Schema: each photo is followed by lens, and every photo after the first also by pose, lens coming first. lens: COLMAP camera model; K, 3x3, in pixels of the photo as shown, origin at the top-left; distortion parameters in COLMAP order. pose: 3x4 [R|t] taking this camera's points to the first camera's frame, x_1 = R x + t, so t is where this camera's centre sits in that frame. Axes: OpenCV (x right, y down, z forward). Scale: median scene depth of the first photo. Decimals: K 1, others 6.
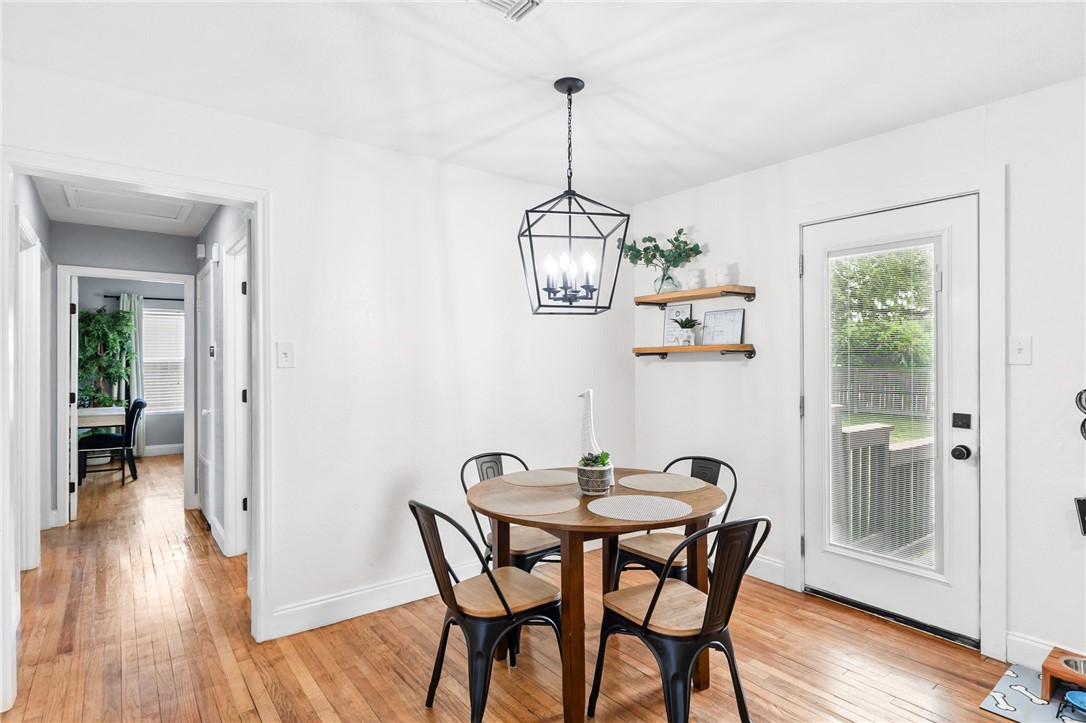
lens RADIAL K [[565.6, 0, 542.3], [0, 565.6, 359.3], [0, 0, 1]] dist [0.001949, 0.000363]
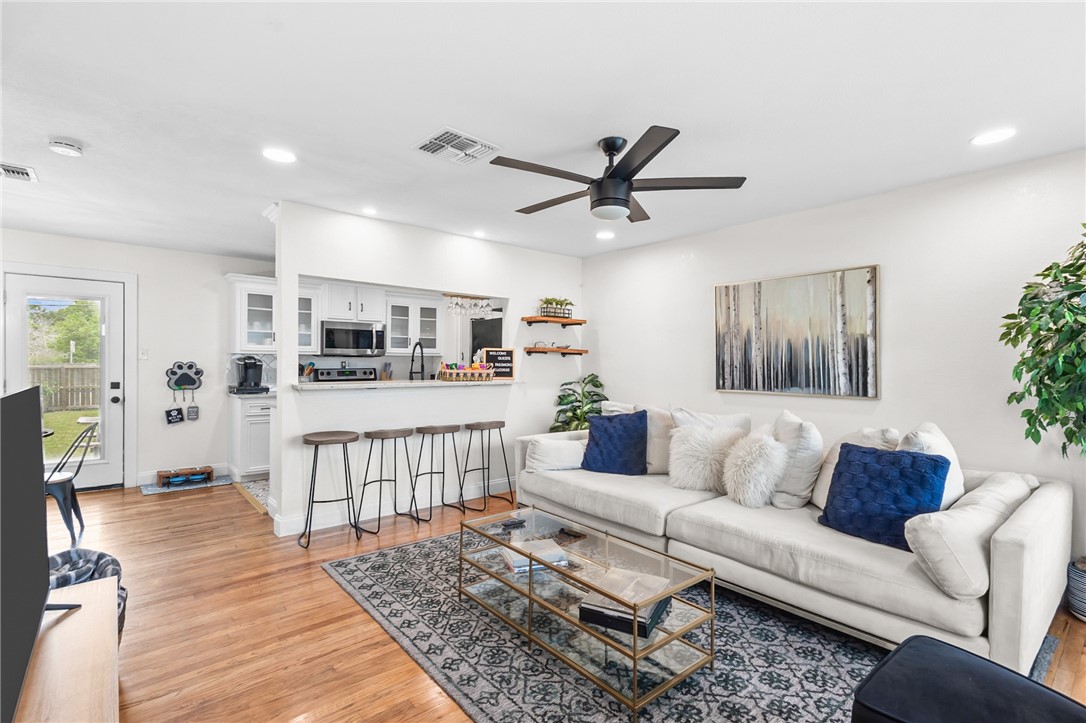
lens RADIAL K [[491.6, 0, 546.1], [0, 491.6, 375.9], [0, 0, 1]] dist [-0.000490, -0.000283]
pose [[-0.059240, -0.026057, 0.997904, -1.212156], [-0.012668, 0.999598, 0.025349, 0.003266], [-0.998163, -0.011140, -0.059546, -0.528415]]
